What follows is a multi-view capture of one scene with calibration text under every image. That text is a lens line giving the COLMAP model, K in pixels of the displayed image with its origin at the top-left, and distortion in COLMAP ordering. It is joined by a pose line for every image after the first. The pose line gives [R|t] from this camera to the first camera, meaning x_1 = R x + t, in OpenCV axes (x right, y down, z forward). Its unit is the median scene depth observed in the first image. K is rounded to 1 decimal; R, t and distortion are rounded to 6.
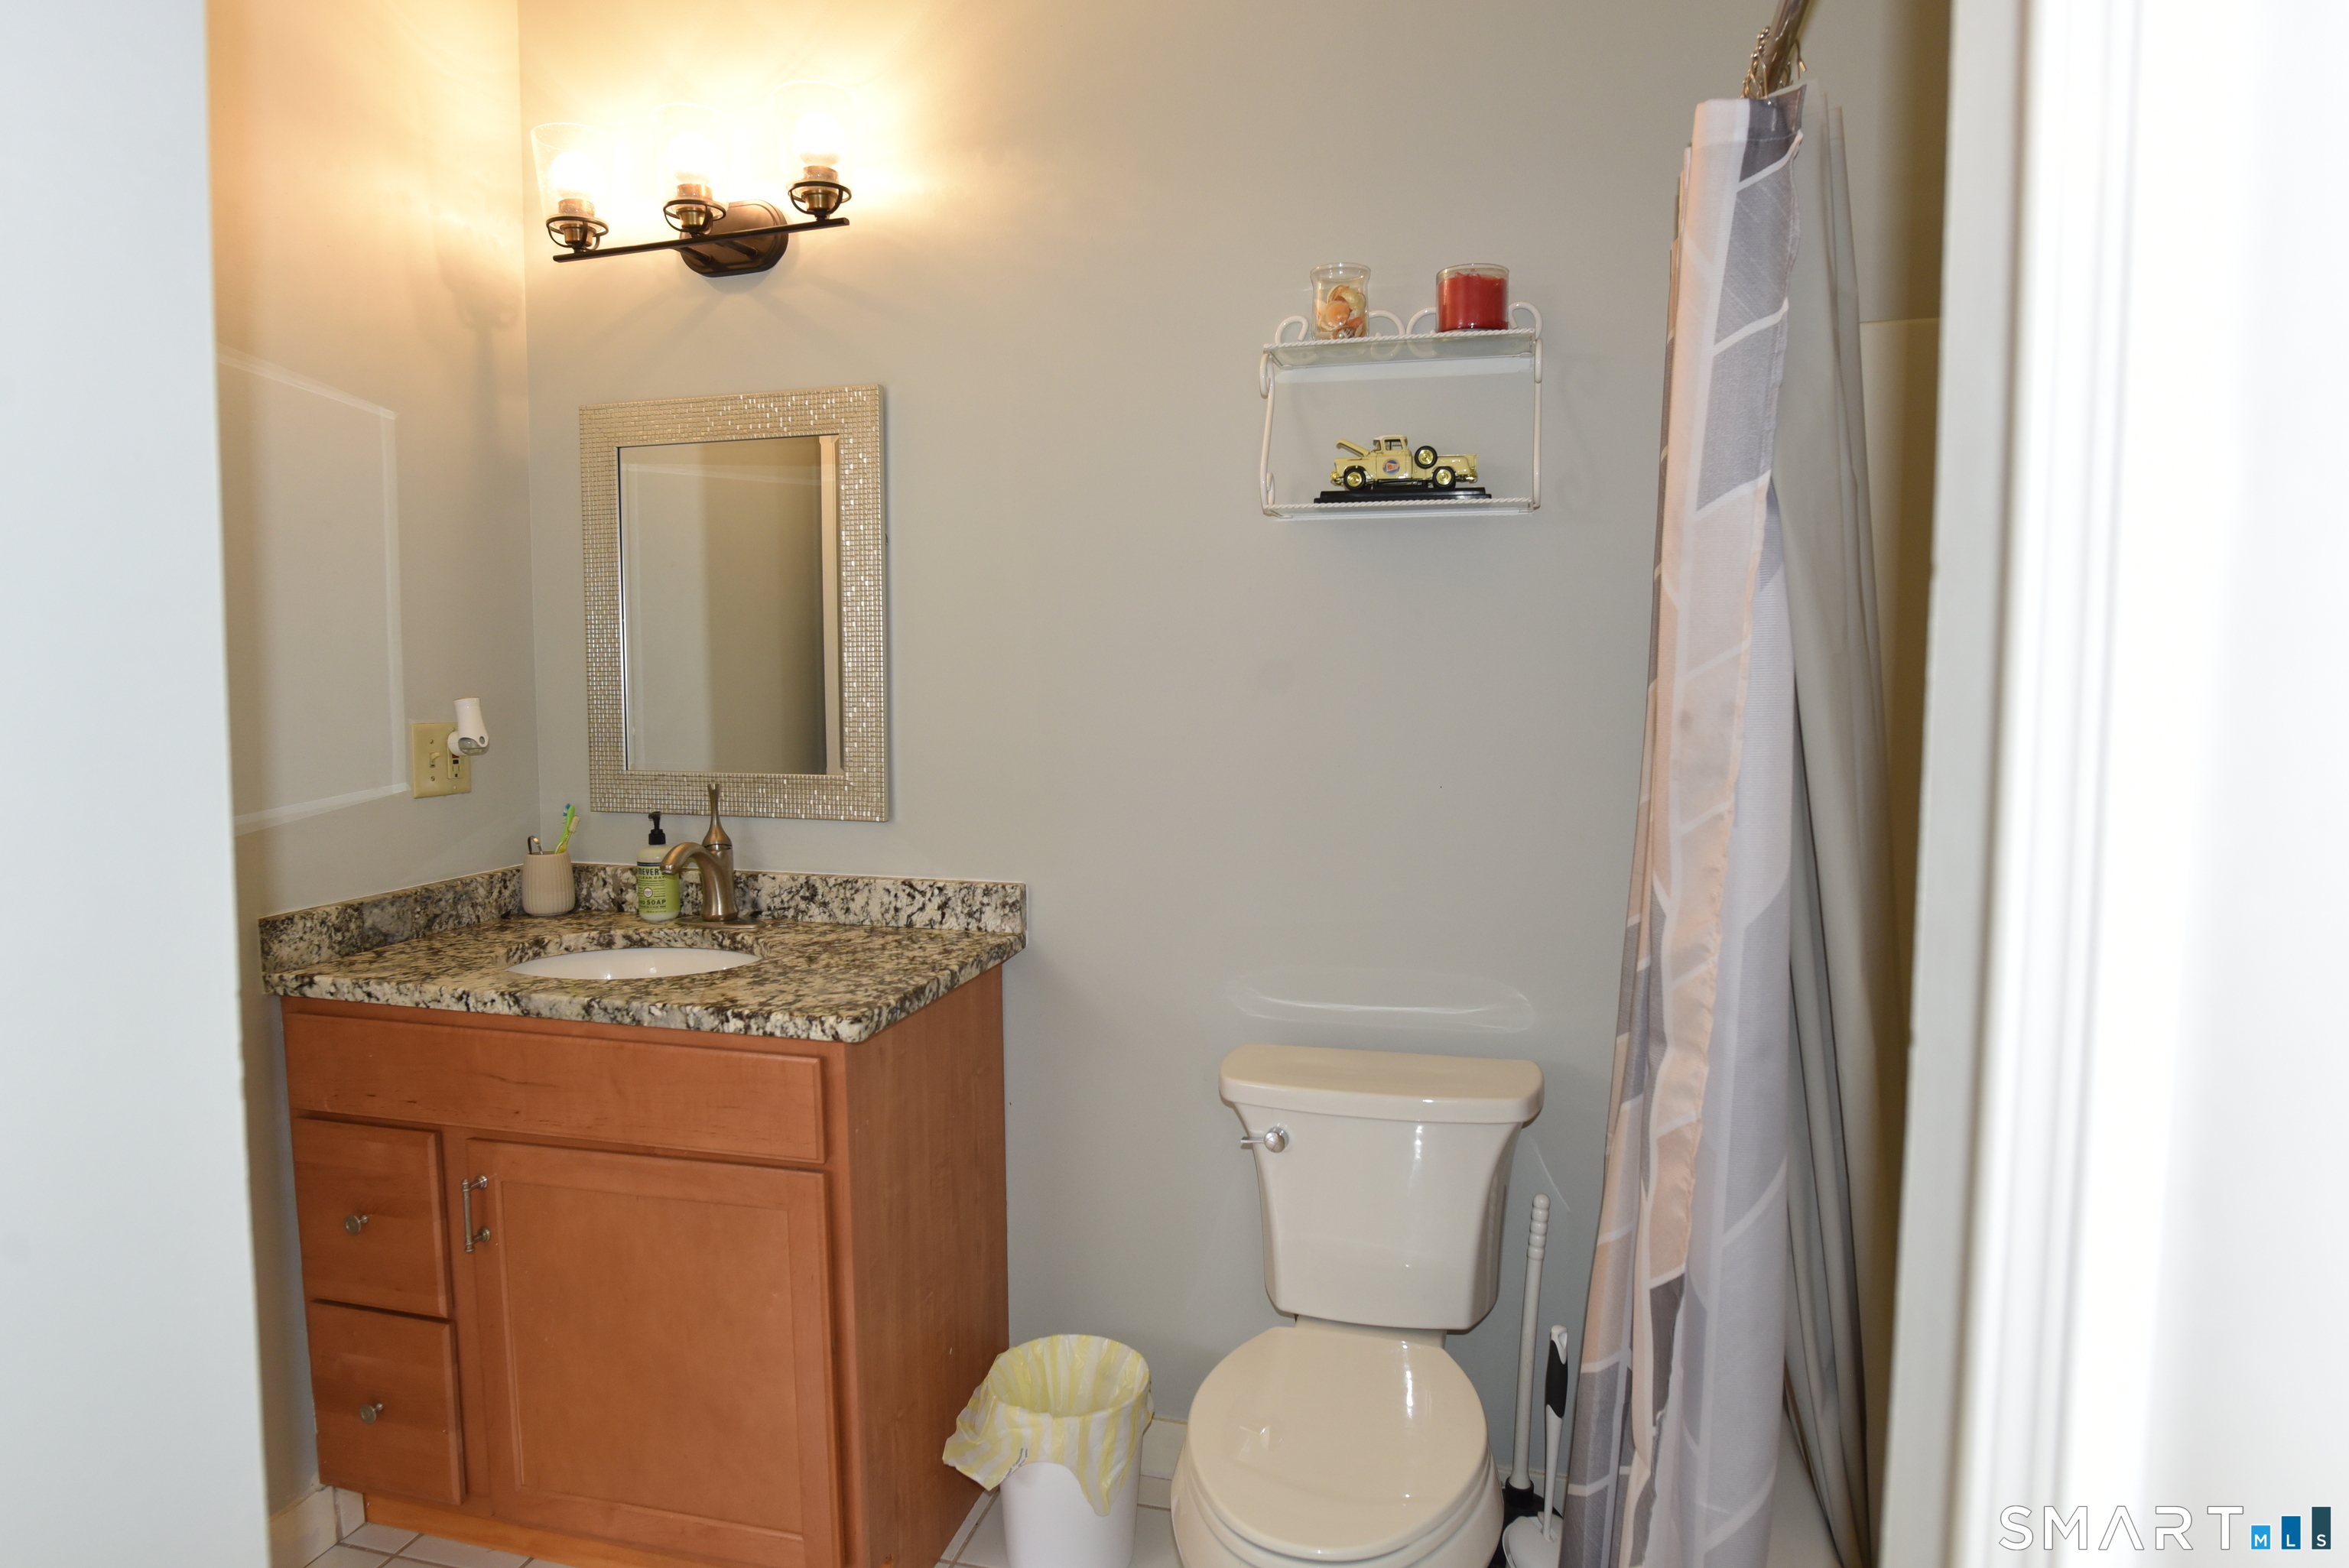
lens RADIAL K [[1351.1, 0, 1175.7], [0, 1351.1, 778.0], [0, 0, 1]] dist [-0.046419, 0.019758]
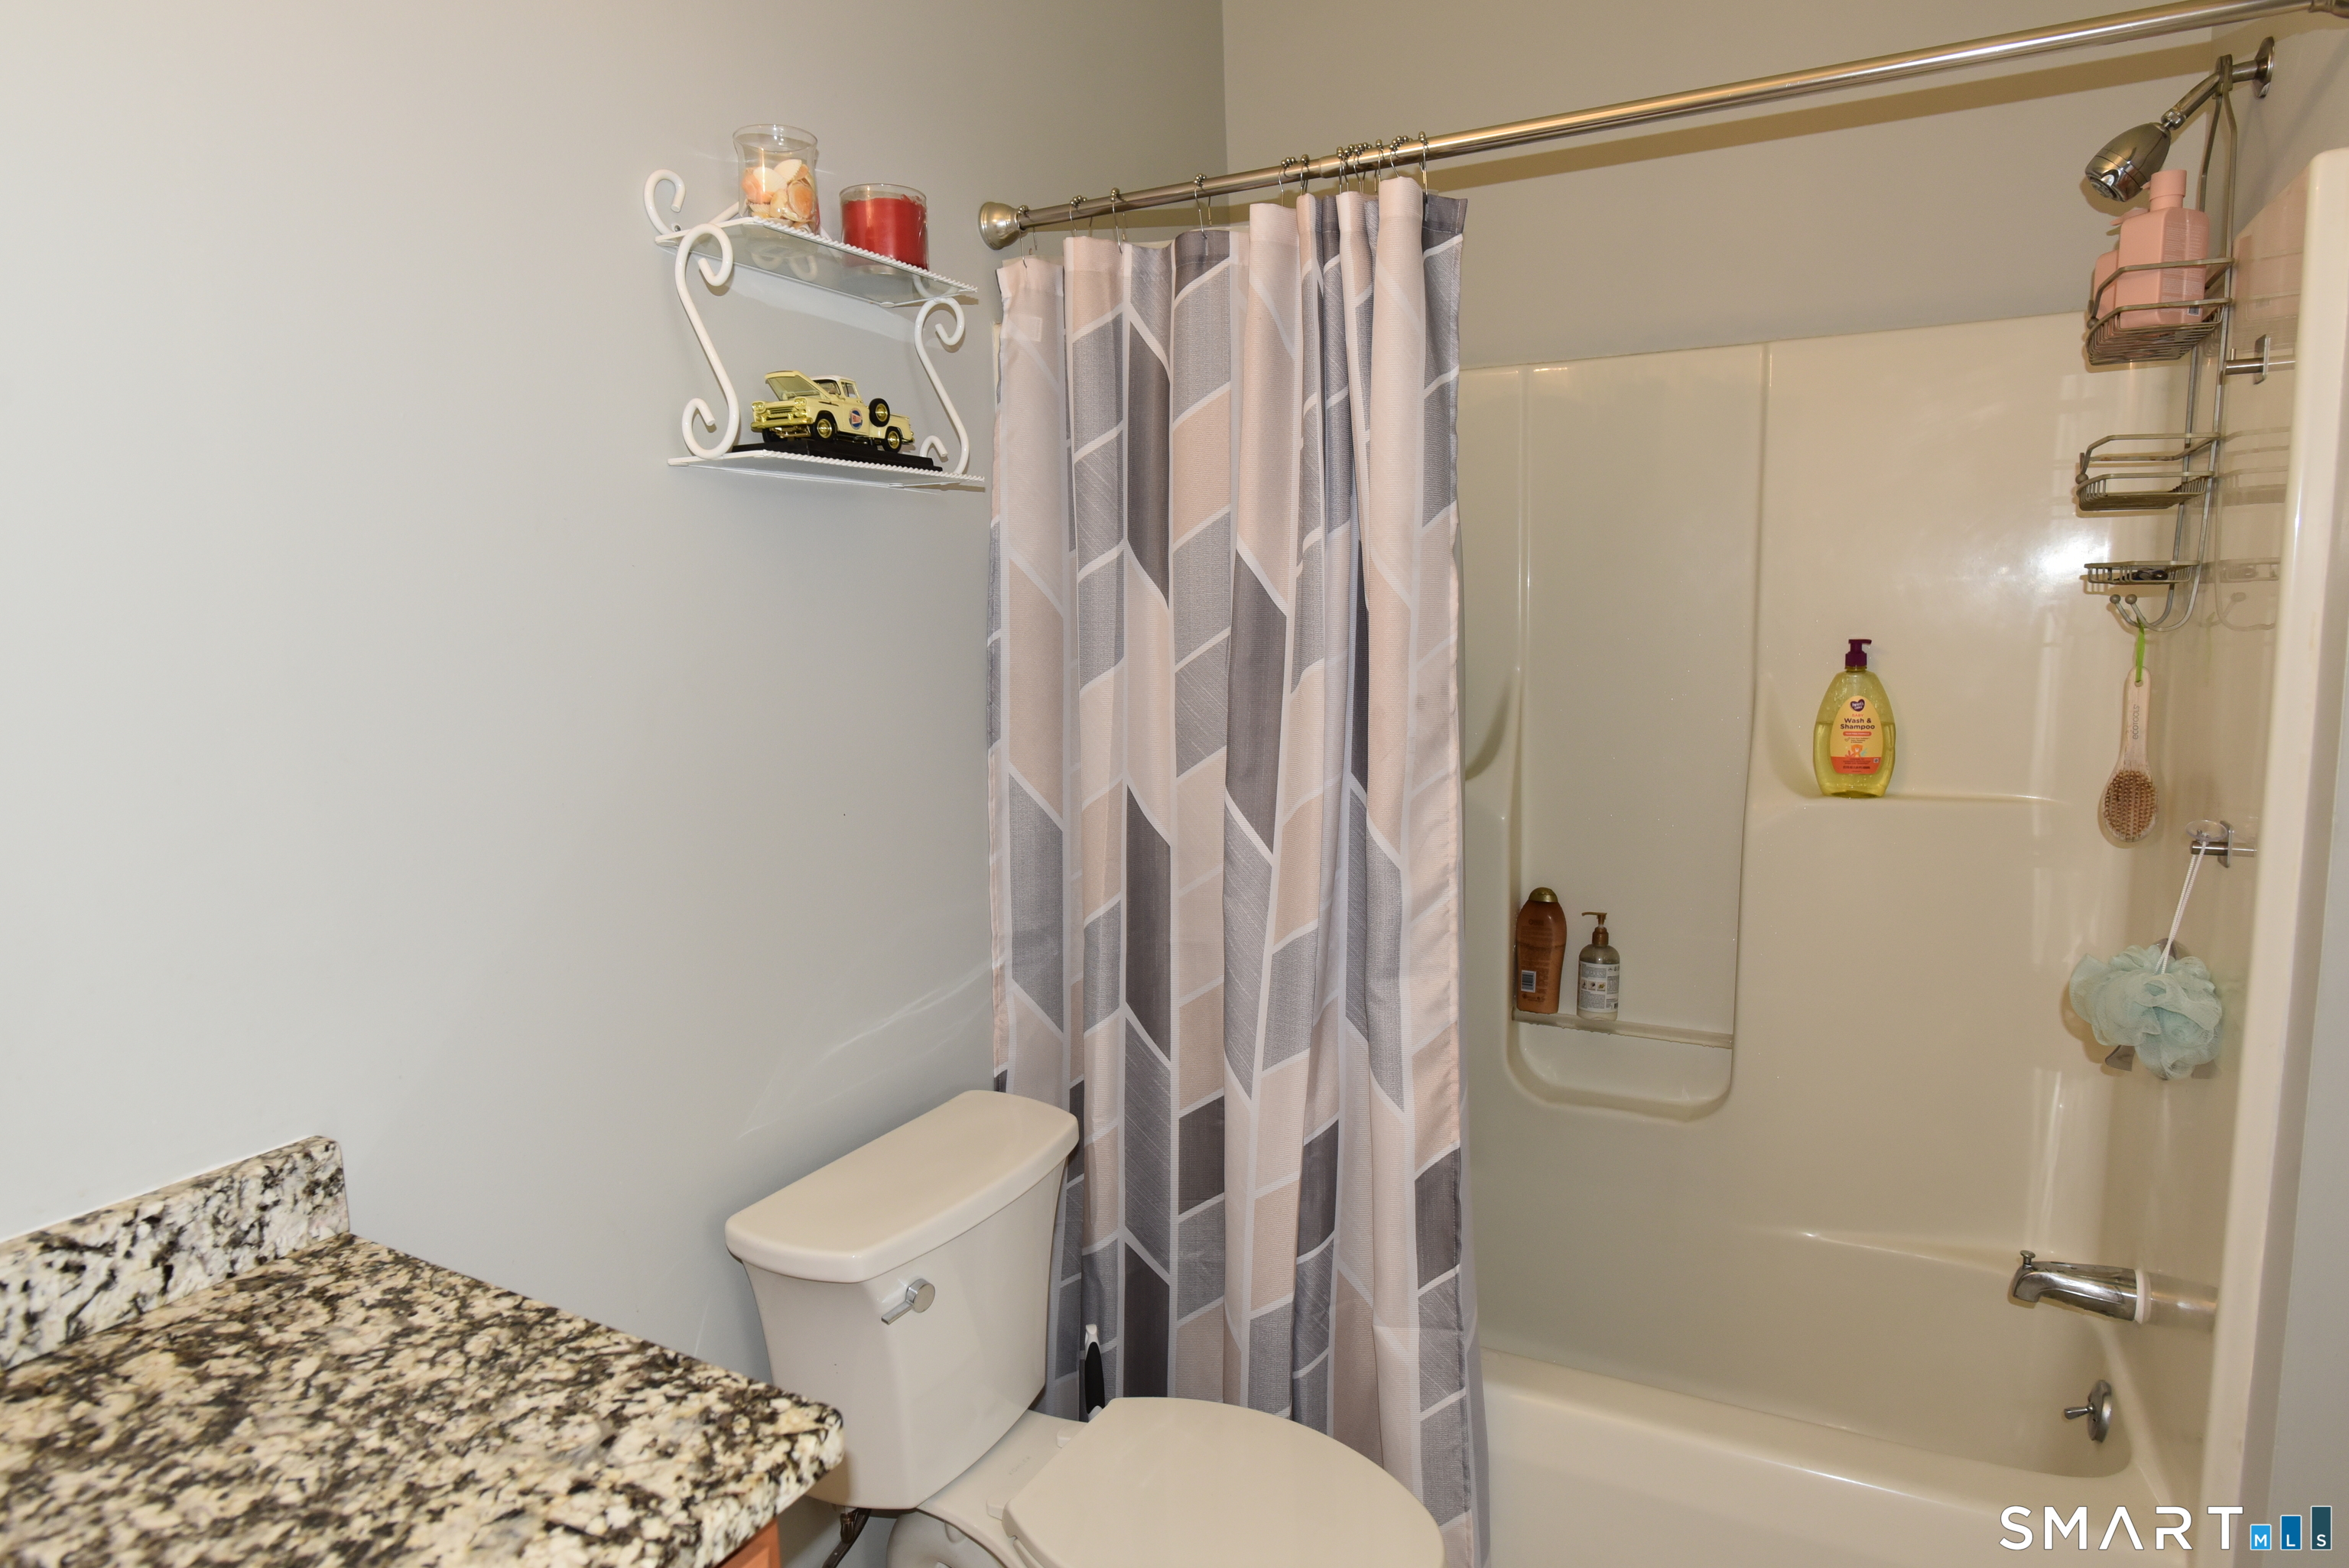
lens RADIAL K [[1351.1, 0, 1175.7], [0, 1351.1, 778.0], [0, 0, 1]] dist [-0.046419, 0.019758]
pose [[0.227787, -0.124543, 0.965713, -0.506522], [0.099656, 0.989560, 0.104112, -0.075059], [-0.968598, 0.072524, 0.237820, 0.562553]]
